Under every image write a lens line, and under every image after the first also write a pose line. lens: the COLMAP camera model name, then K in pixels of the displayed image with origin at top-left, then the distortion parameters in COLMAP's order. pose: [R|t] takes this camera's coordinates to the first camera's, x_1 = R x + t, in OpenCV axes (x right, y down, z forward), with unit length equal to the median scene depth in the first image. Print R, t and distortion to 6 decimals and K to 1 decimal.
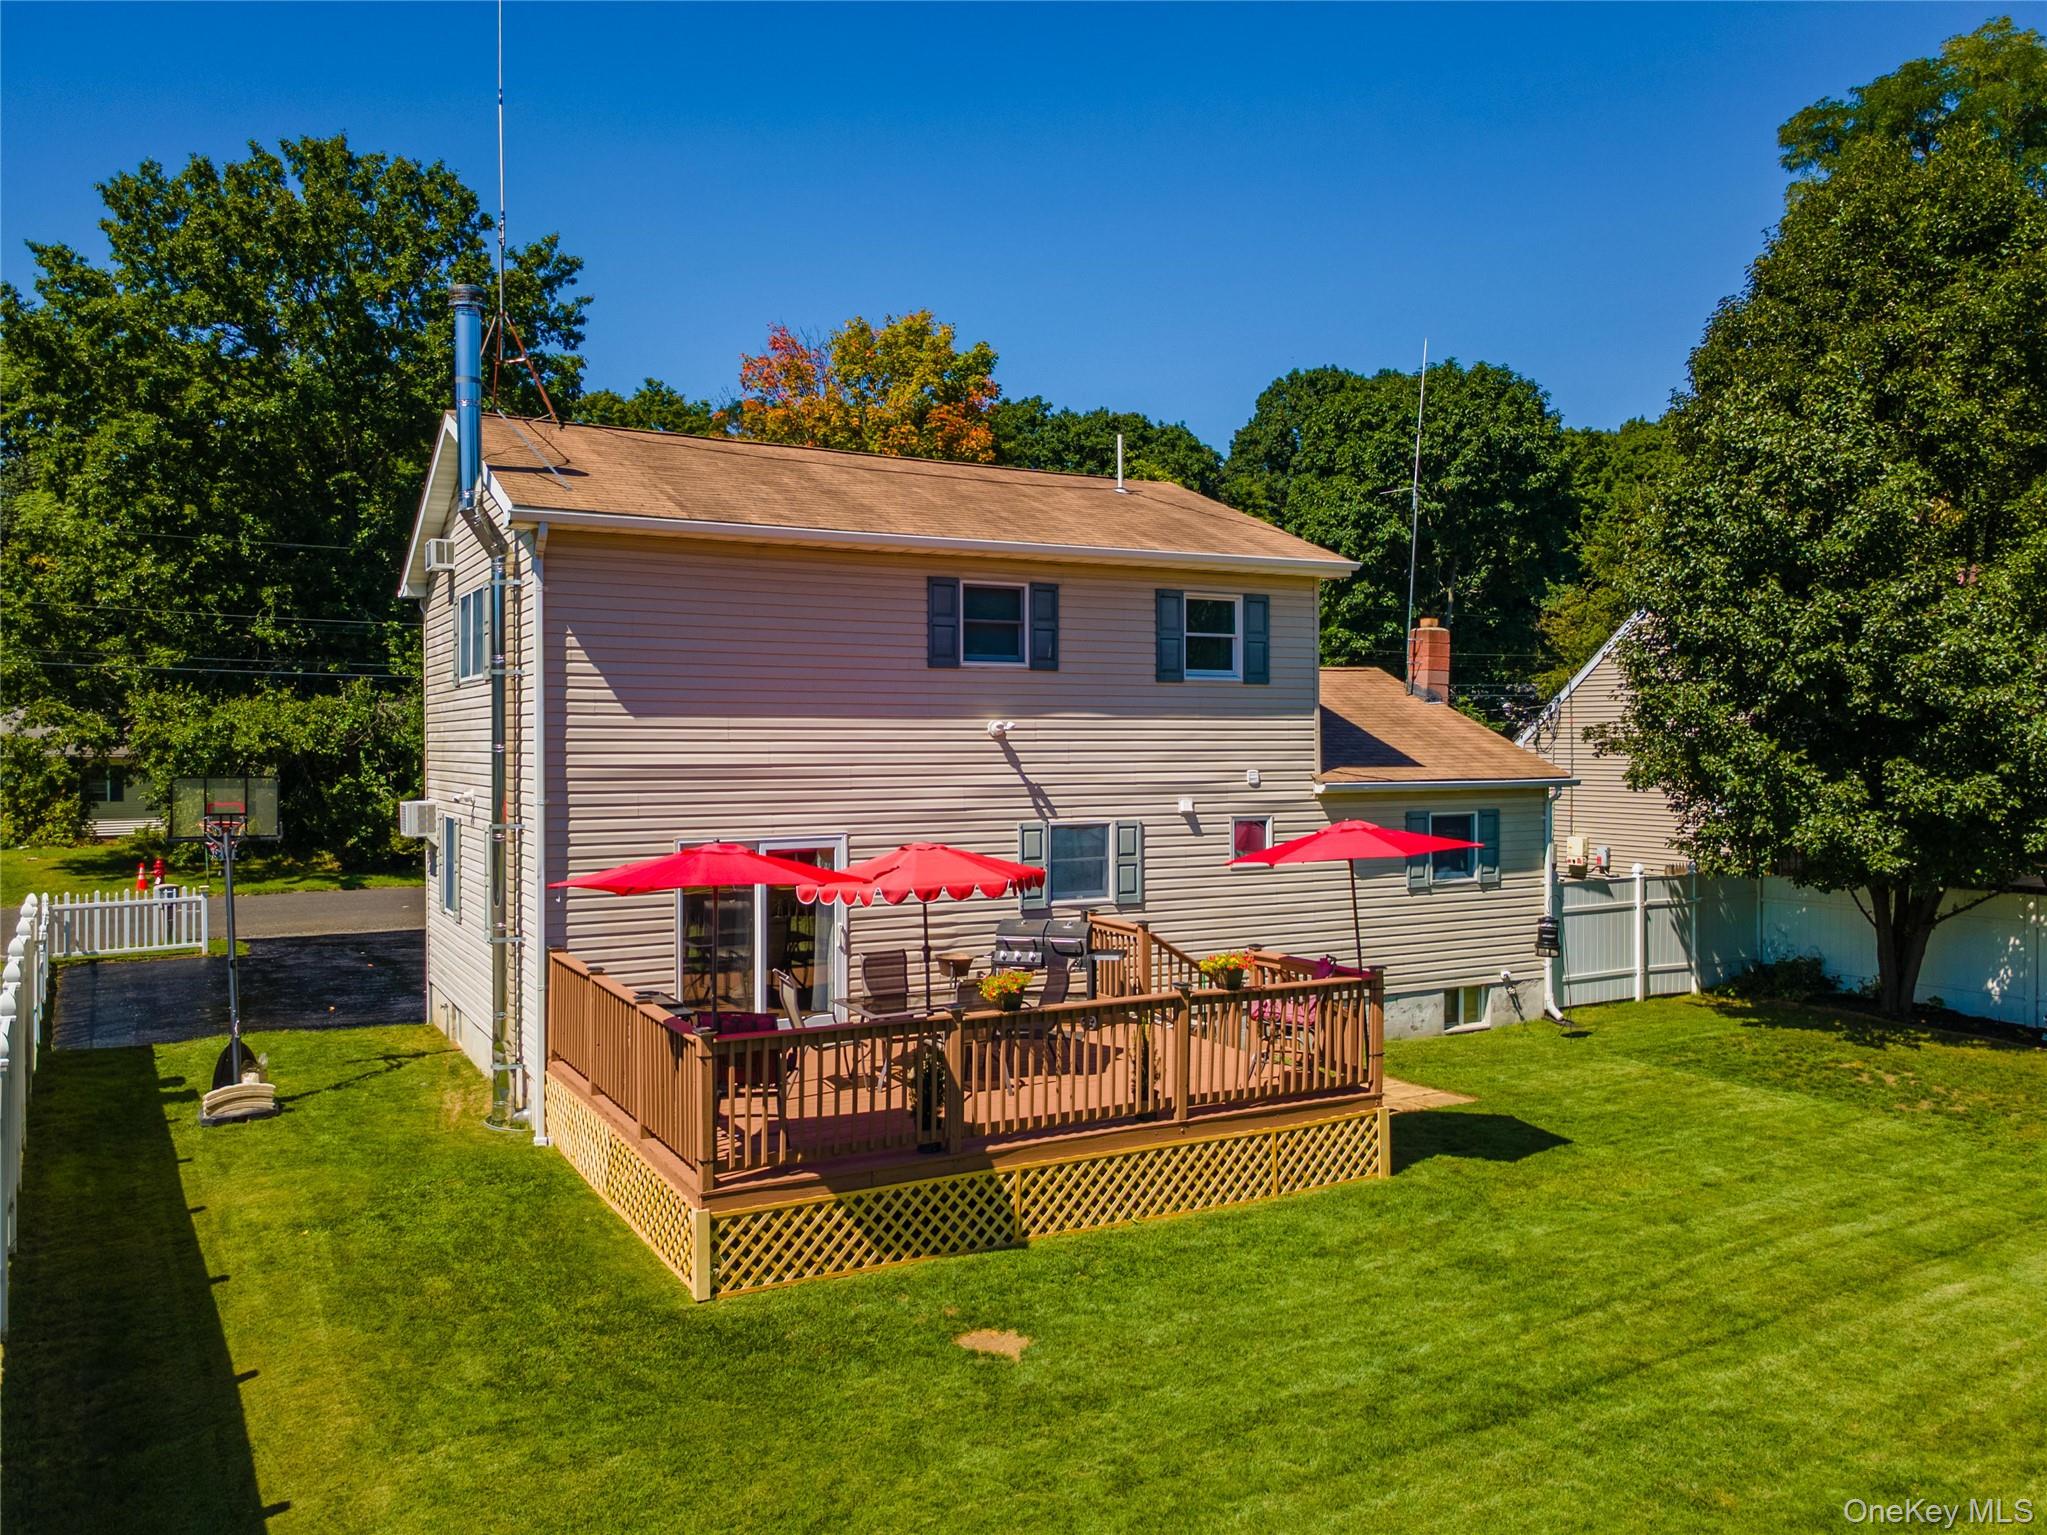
lens RADIAL K [[1533.3, 0, 1022.9], [0, 1533.3, 758.9], [0, 0, 1]] dist [0.003077, 0.053951]
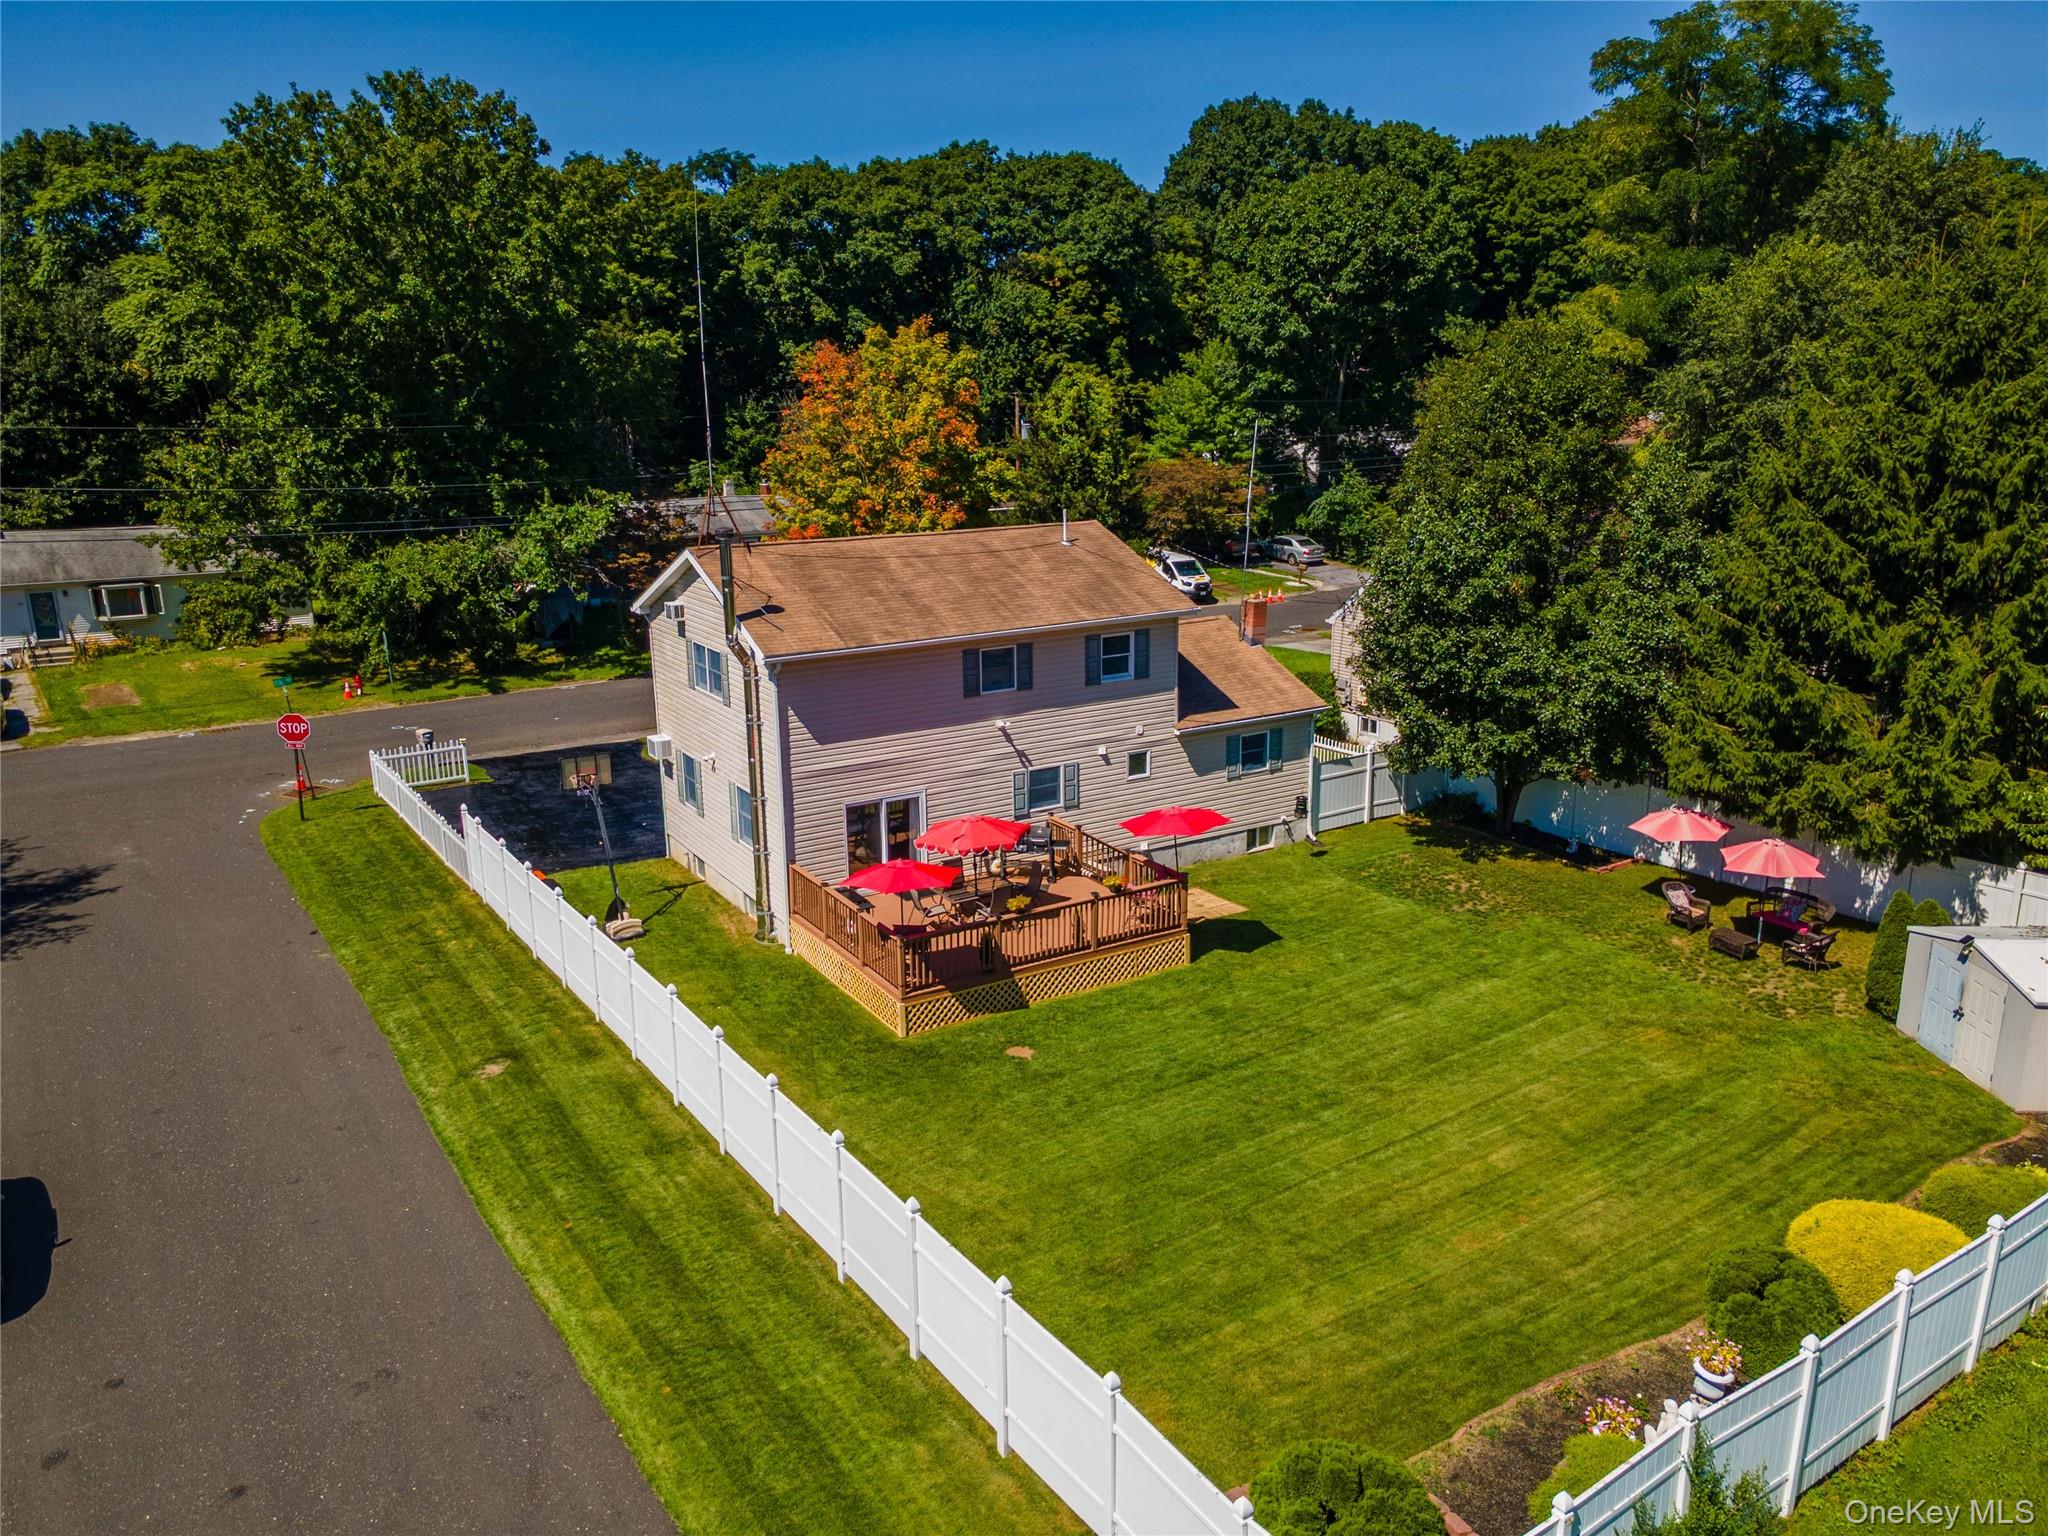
lens RADIAL K [[1487.7, 0, 1024.0], [0, 1487.7, 768.0], [0, 0, 1]] dist [0.043429, 0.004392]
pose [[0.999186, -0.019755, 0.035167, -0.050368], [0.010696, 0.970406, 0.241242, -0.383942], [-0.038892, -0.240670, 0.969828, -0.736025]]
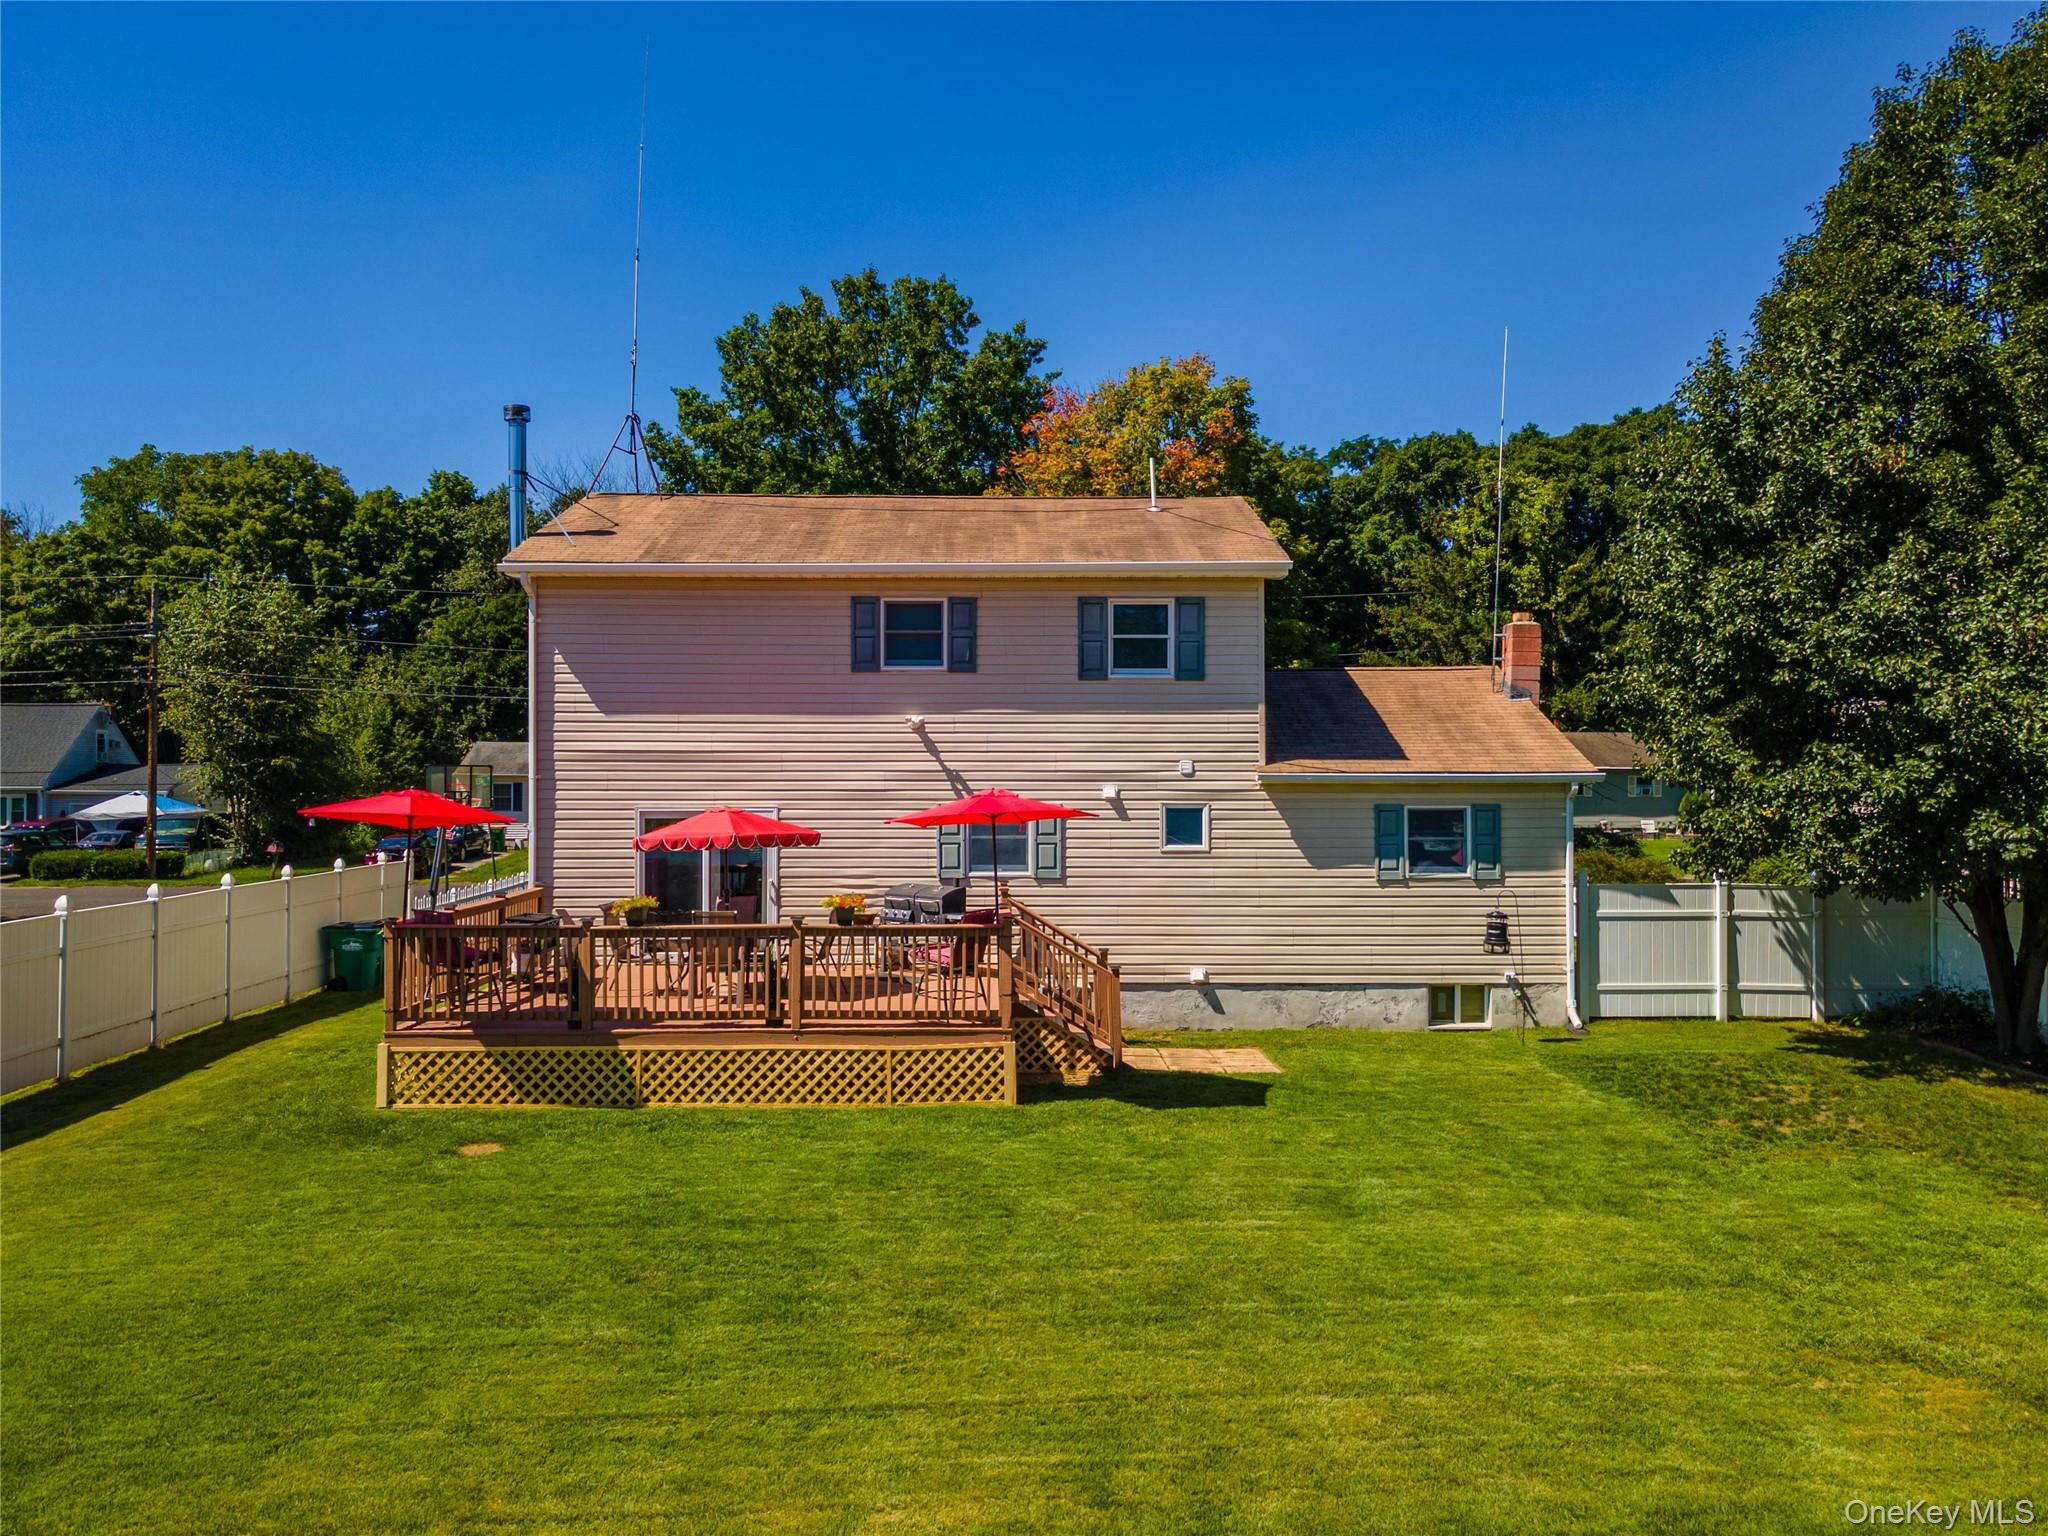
lens RADIAL K [[1502.7, 0, 1029.4], [0, 1502.7, 775.7], [0, 0, 1]] dist [0.023812, -0.000413]
pose [[0.884176, 0.000597, -0.467153, 0.565882], [-0.007171, 0.999899, -0.012294, 0.032726], [0.467098, 0.014220, 0.884091, 0.019053]]
